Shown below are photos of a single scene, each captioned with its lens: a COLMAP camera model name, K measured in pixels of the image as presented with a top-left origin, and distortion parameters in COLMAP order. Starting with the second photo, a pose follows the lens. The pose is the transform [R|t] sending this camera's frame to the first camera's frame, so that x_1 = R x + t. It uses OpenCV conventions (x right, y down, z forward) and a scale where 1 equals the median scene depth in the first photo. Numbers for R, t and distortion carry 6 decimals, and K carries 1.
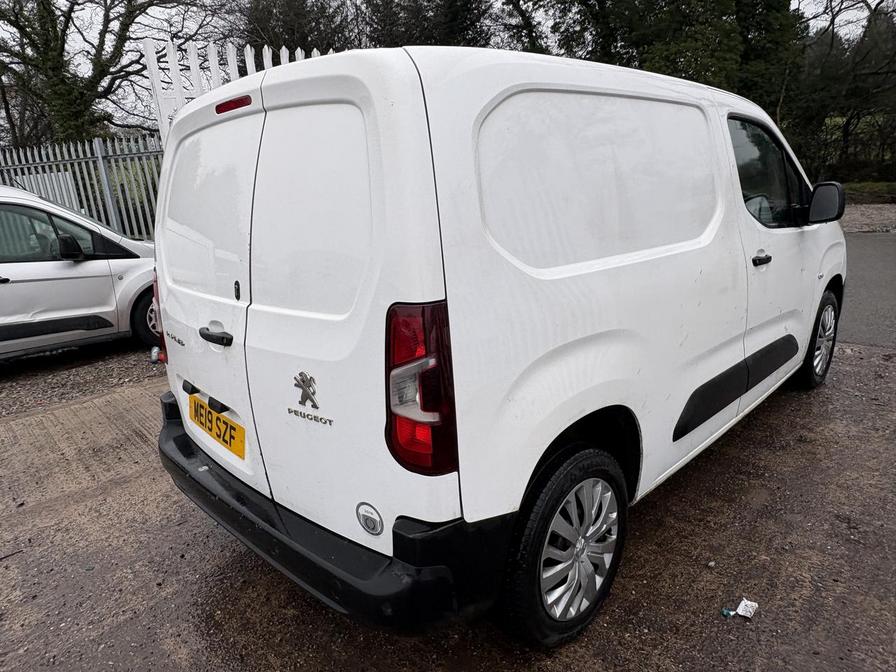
lens RADIAL K [[590.6, 0, 446.2], [0, 590.6, 337.4], [0, 0, 1]] dist [-0.001748, 0.000515]
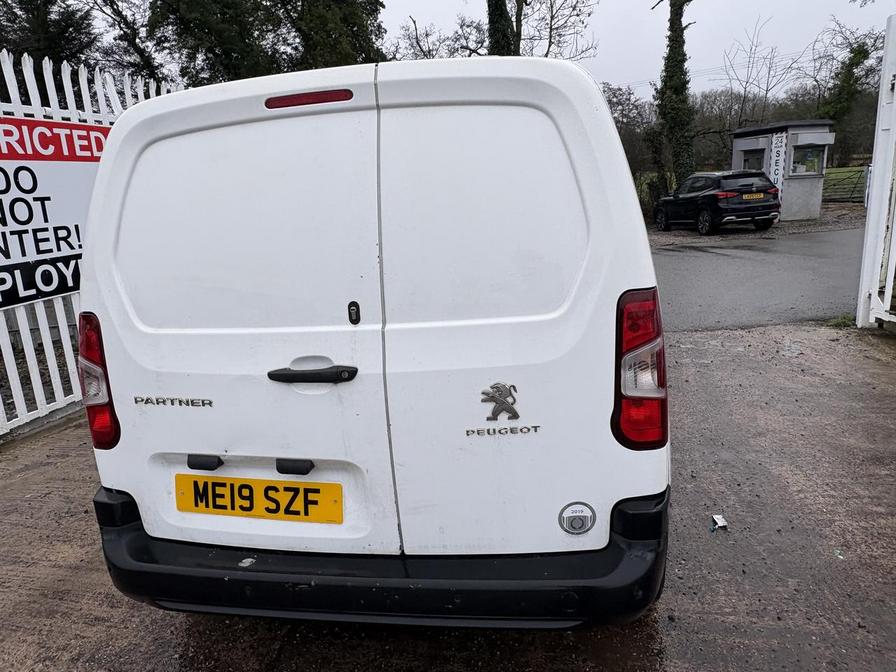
lens RADIAL K [[590.6, 0, 446.6], [0, 590.6, 328.6], [0, 0, 1]] dist [-0.001748, 0.000515]
pose [[0.813180, -0.113316, 0.570874, -0.770212], [0.165458, 0.985402, -0.040089, -0.001805], [-0.557997, 0.127055, 0.820058, 0.250156]]
